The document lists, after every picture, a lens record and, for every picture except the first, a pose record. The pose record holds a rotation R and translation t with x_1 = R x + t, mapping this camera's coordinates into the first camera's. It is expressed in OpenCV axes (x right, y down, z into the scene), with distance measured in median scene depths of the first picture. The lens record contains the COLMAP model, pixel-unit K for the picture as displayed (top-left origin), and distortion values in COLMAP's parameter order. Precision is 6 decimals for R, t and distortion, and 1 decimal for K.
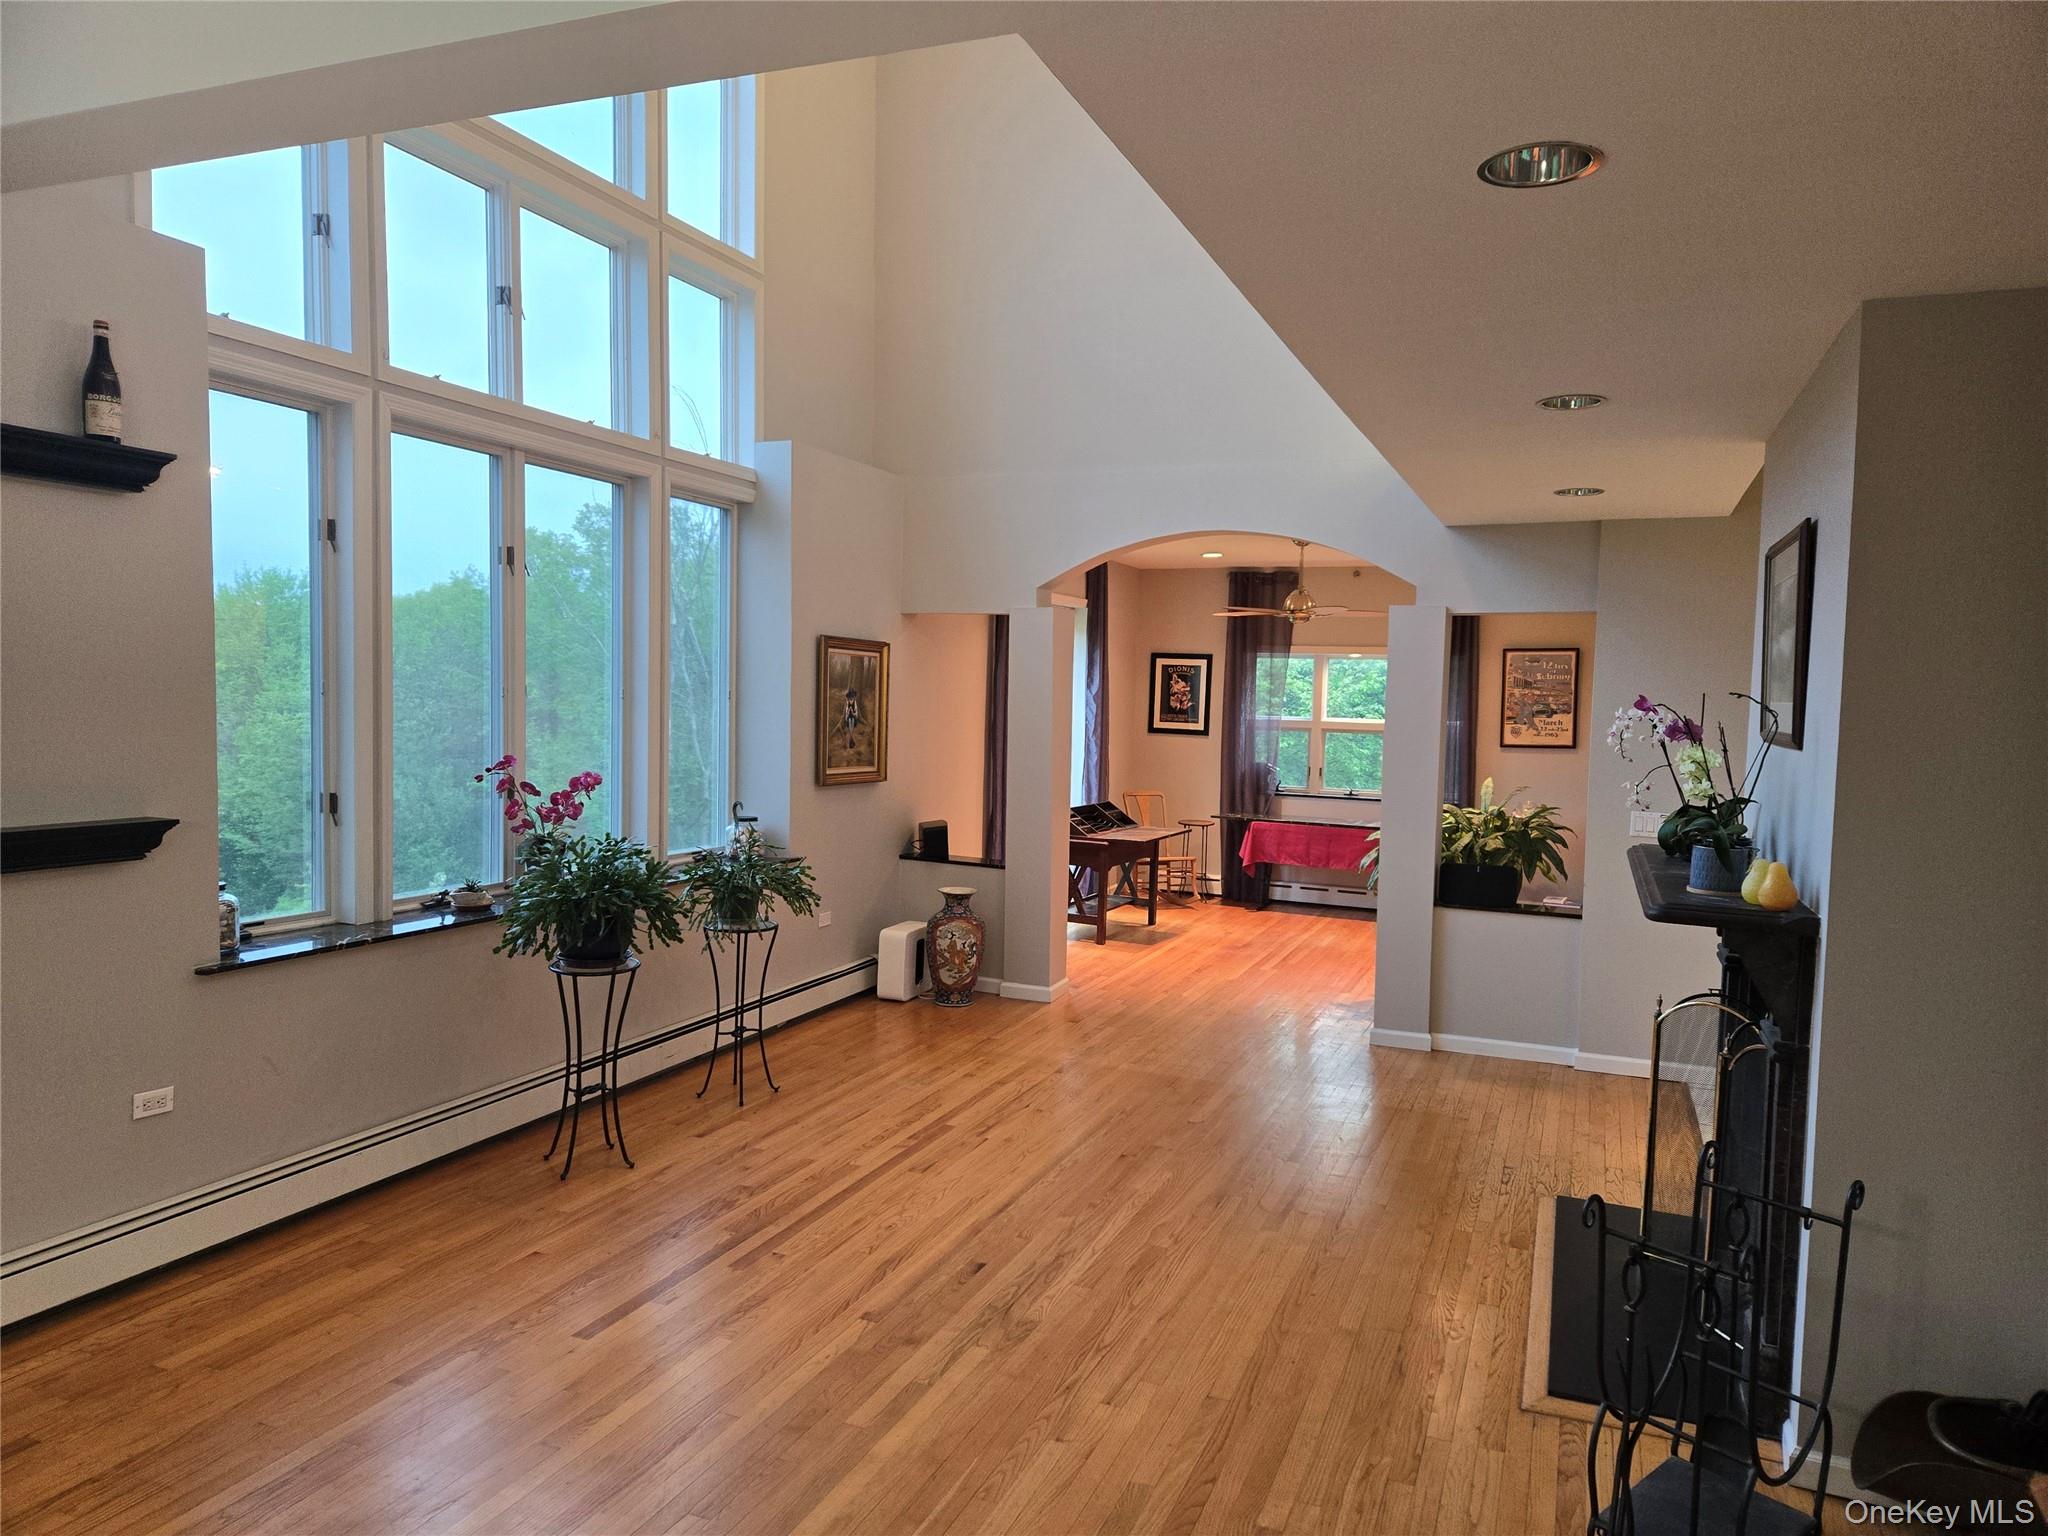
lens RADIAL K [[1368.2, 0, 1031.8], [0, 1368.2, 788.2], [0, 0, 1]] dist [0.071587, -0.047160]
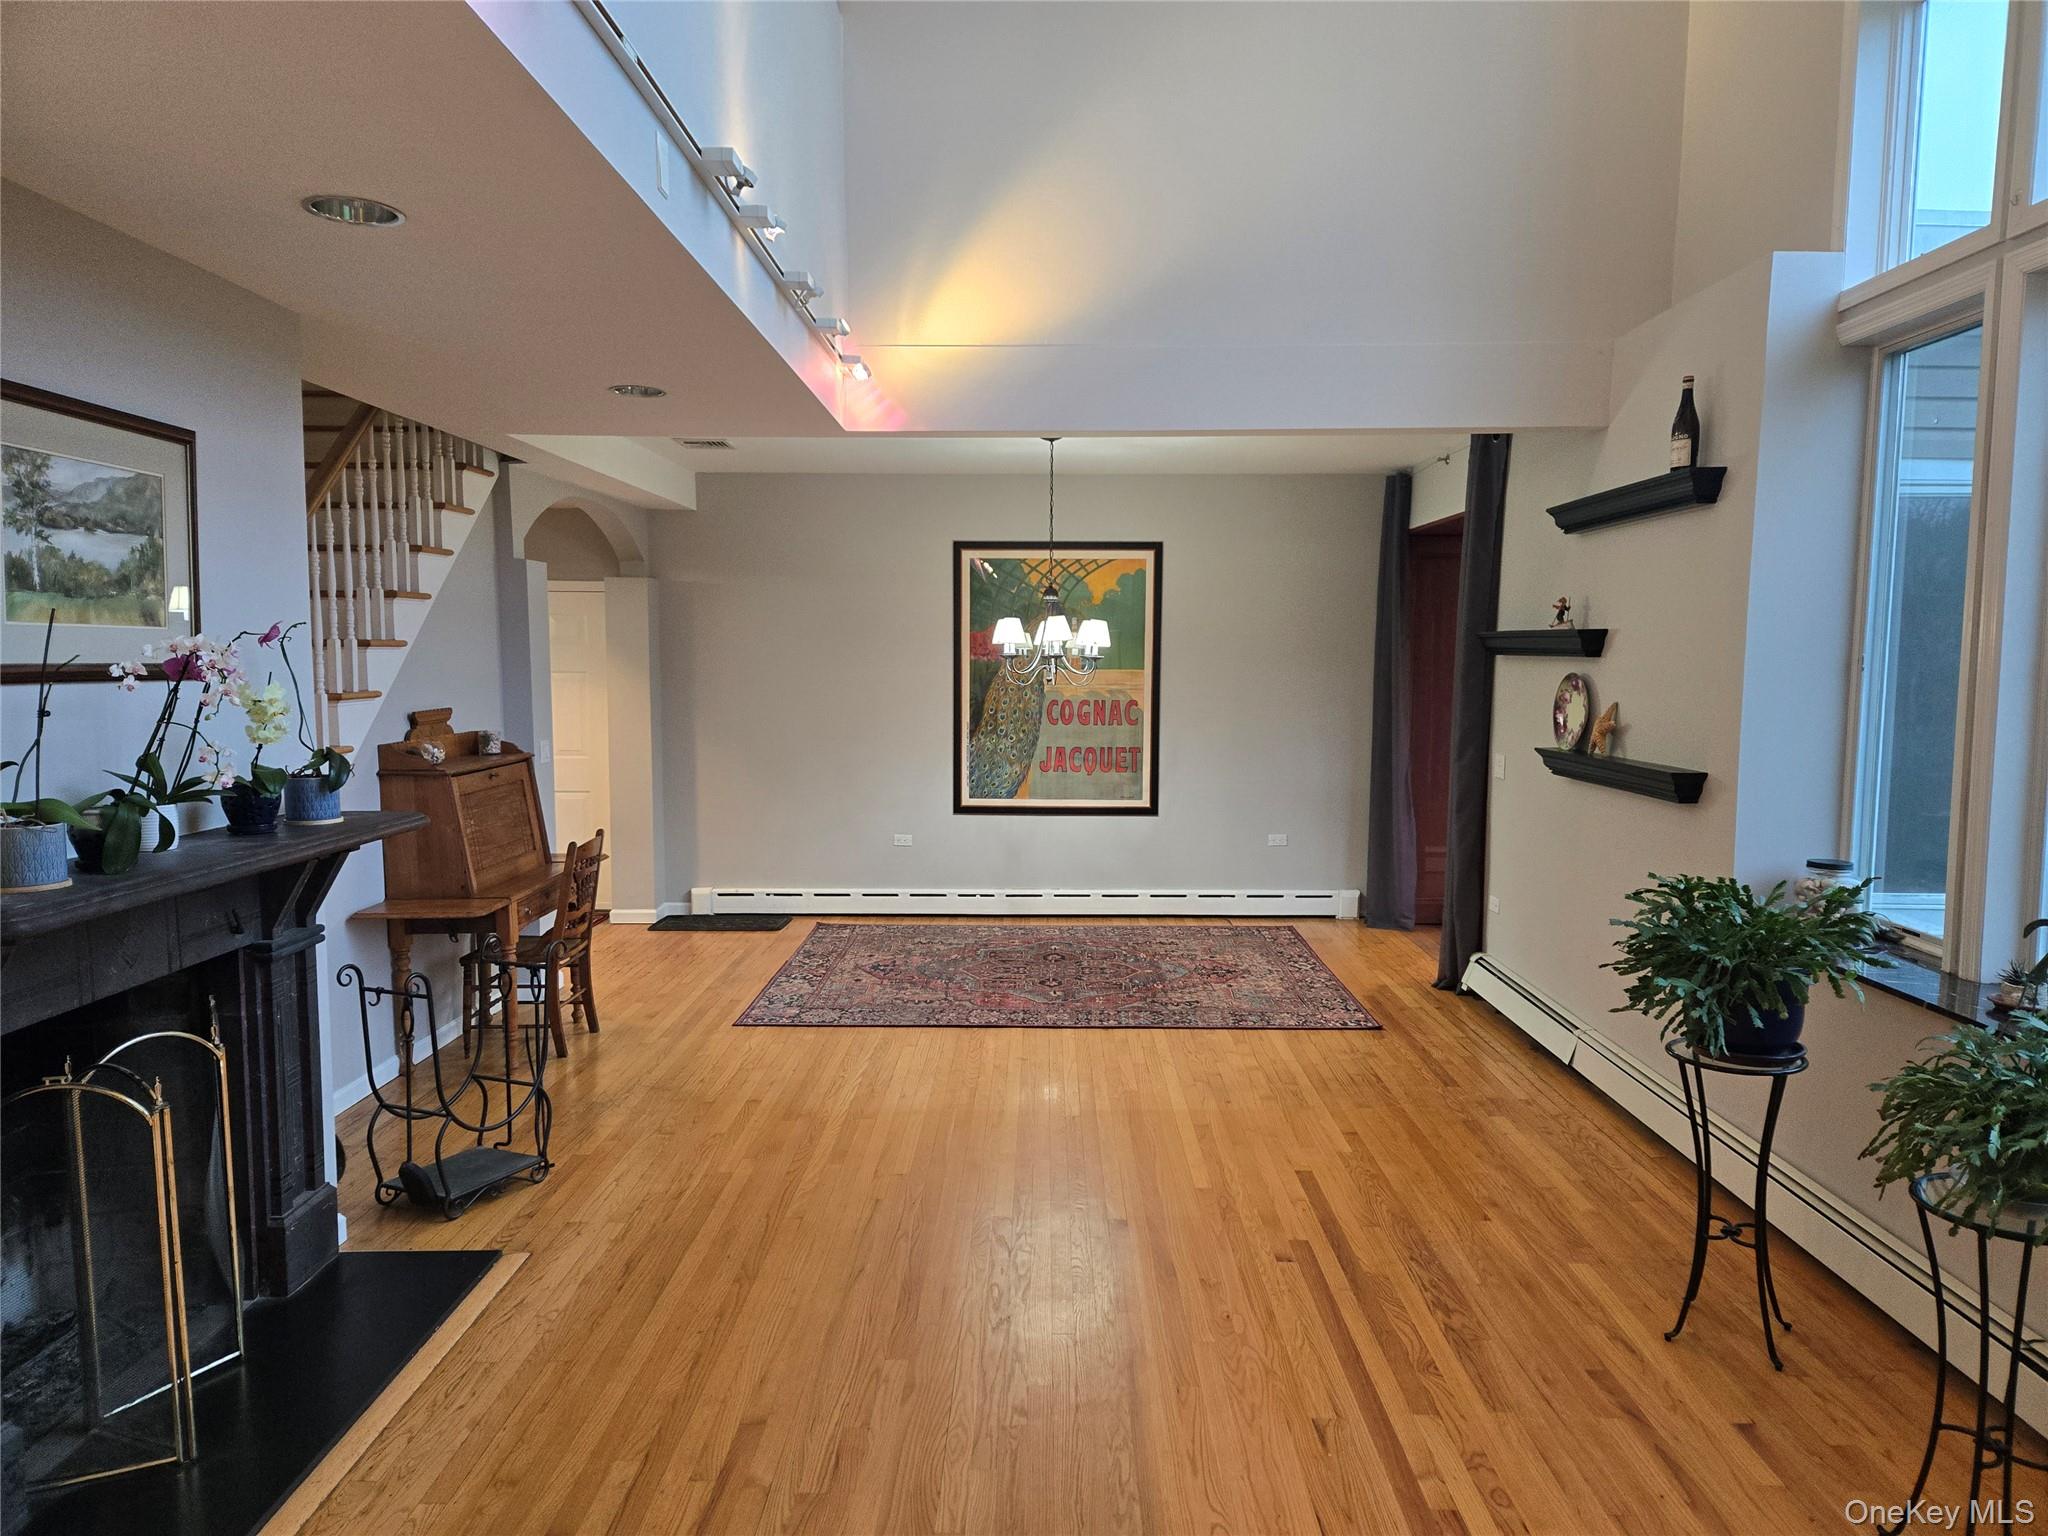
lens RADIAL K [[1368.2, 0, 1033.3], [0, 1368.2, 785.1], [0, 0, 1]] dist [0.071587, -0.047160]
pose [[-0.930402, 0.011069, -0.366375, 0.120414], [-0.043918, 0.988977, 0.141408, -0.040184], [0.363901, 0.147657, -0.919659, 0.675938]]
